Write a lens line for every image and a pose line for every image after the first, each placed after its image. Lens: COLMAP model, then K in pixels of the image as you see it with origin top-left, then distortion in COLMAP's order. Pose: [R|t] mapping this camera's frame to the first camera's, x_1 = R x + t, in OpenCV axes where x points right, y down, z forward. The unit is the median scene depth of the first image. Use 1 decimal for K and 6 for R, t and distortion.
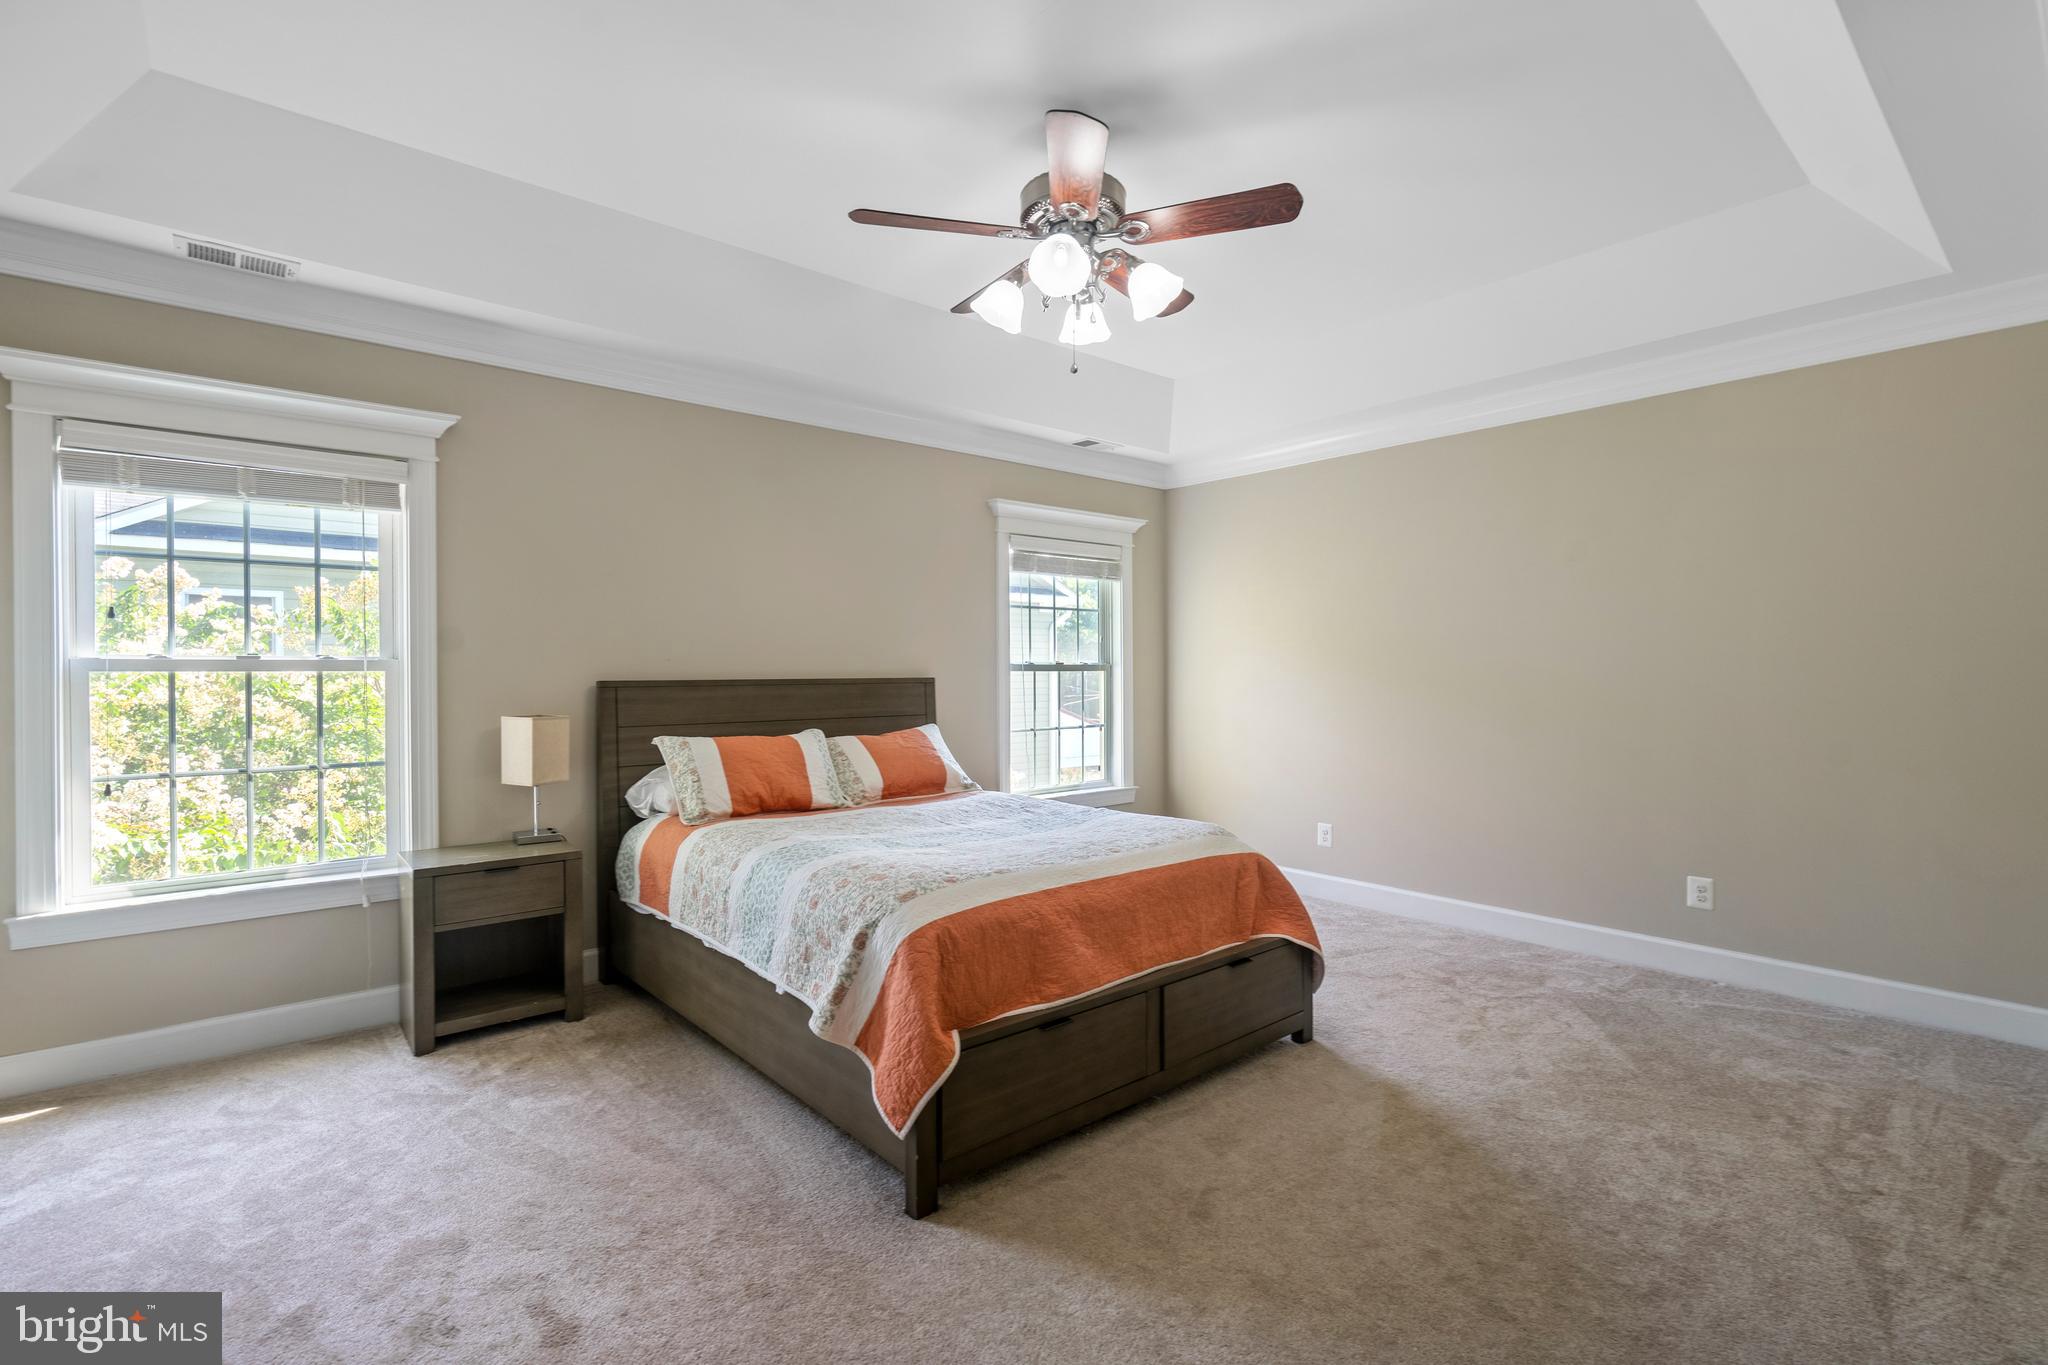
lens RADIAL K [[924.4, 0, 1026.0], [0, 924.4, 666.3], [0, 0, 1]] dist [-0.001155, -0.000064]
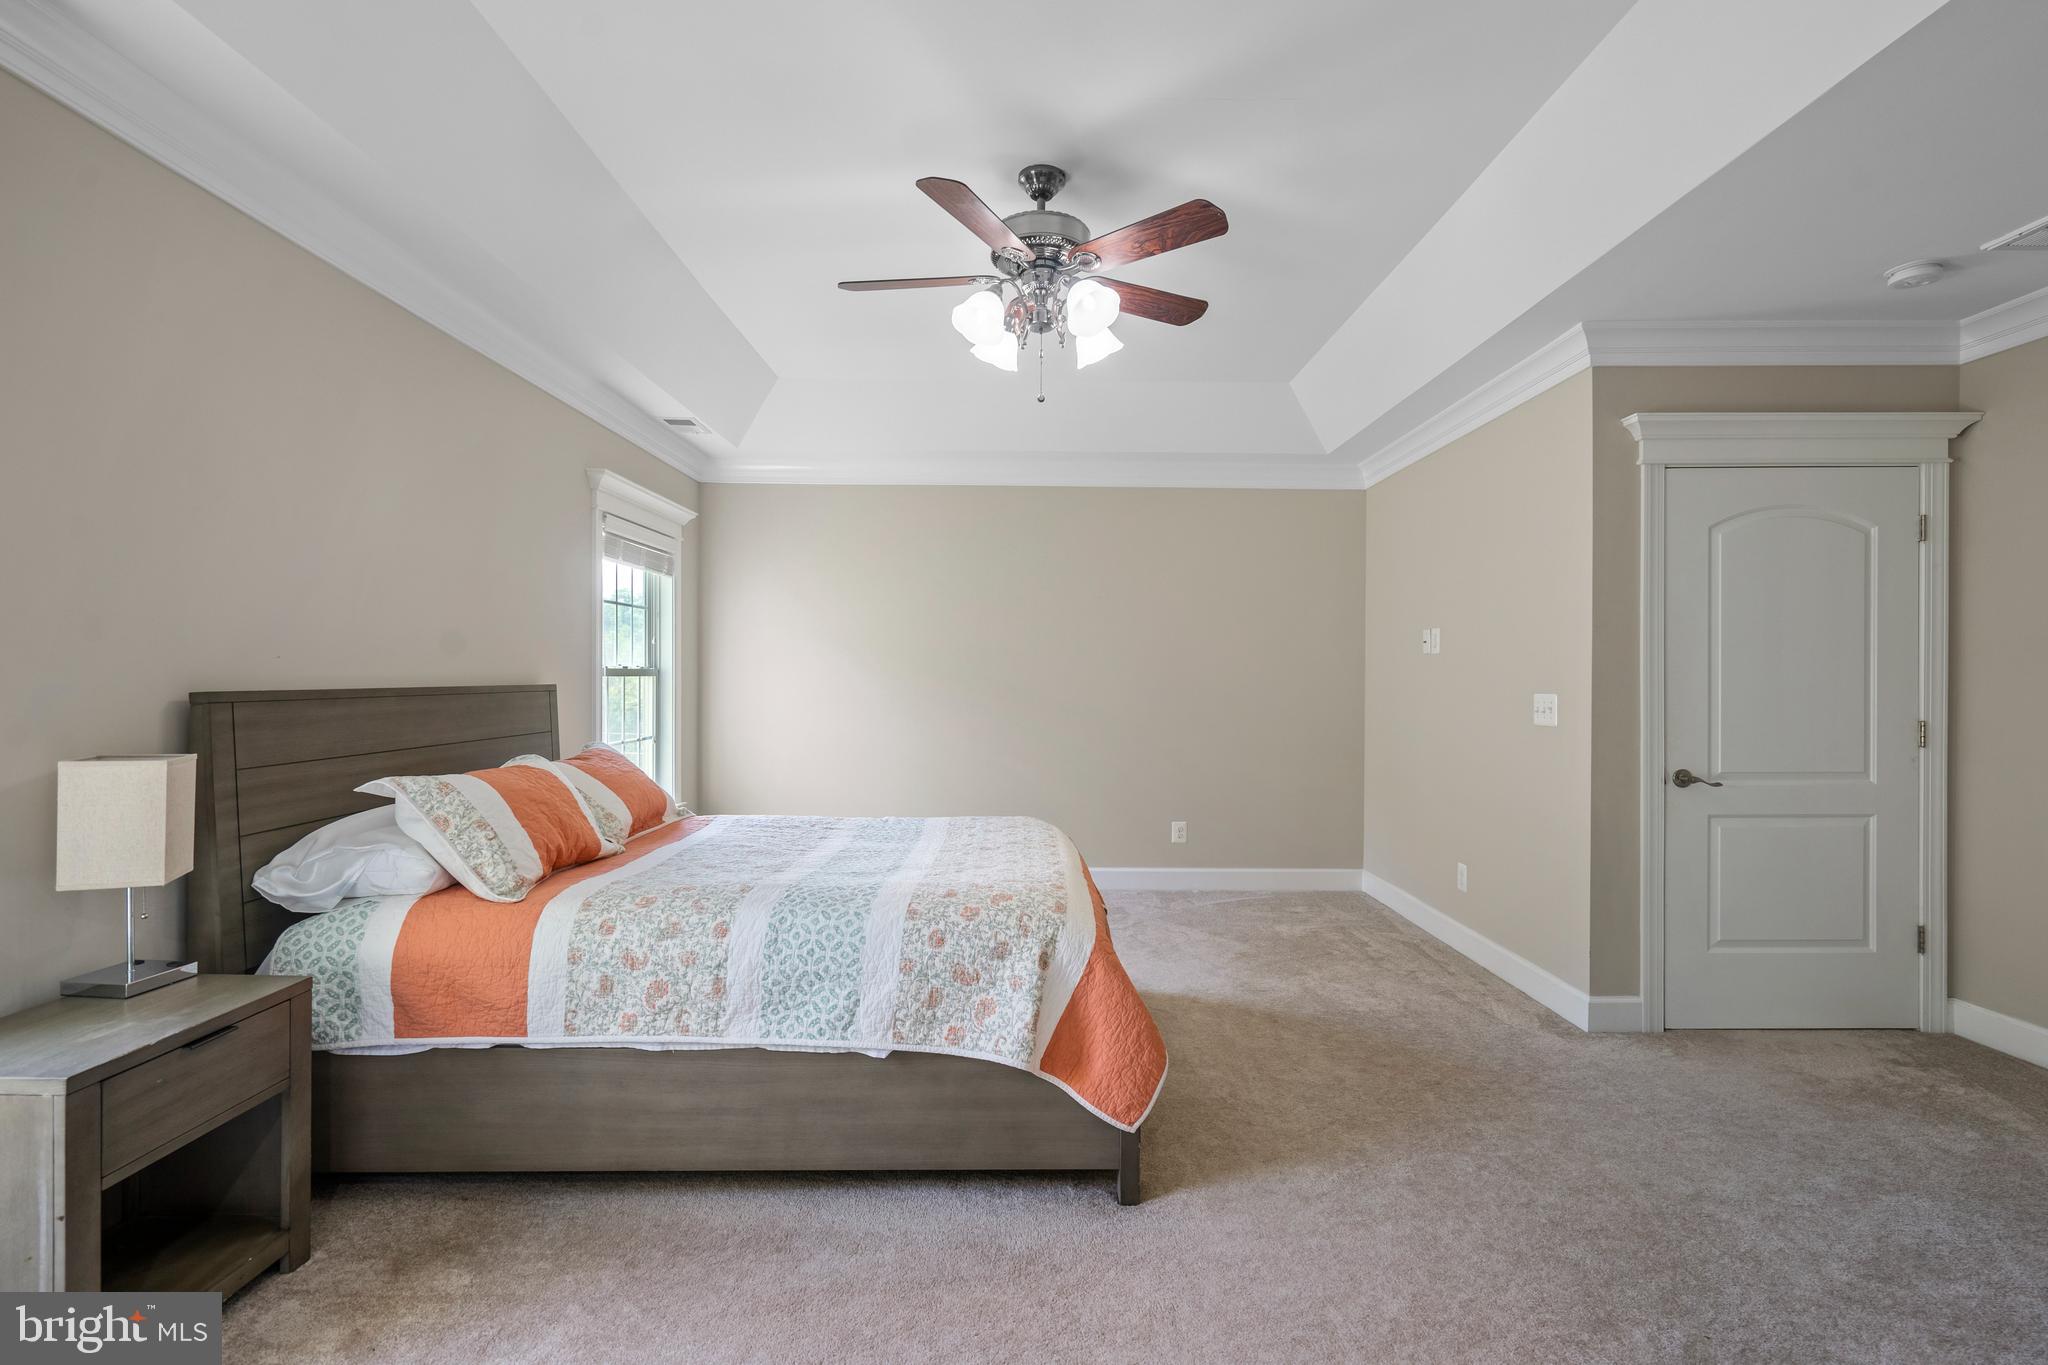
lens RADIAL K [[927.4, 0, 1022.2], [0, 927.4, 674.8], [0, 0, 1]] dist [0.000340, 0.000506]
pose [[0.651577, 0.009685, 0.758521, -0.613810], [-0.014014, 0.999902, -0.000729, -0.001424], [-0.758453, -0.010155, 0.651648, 0.252589]]
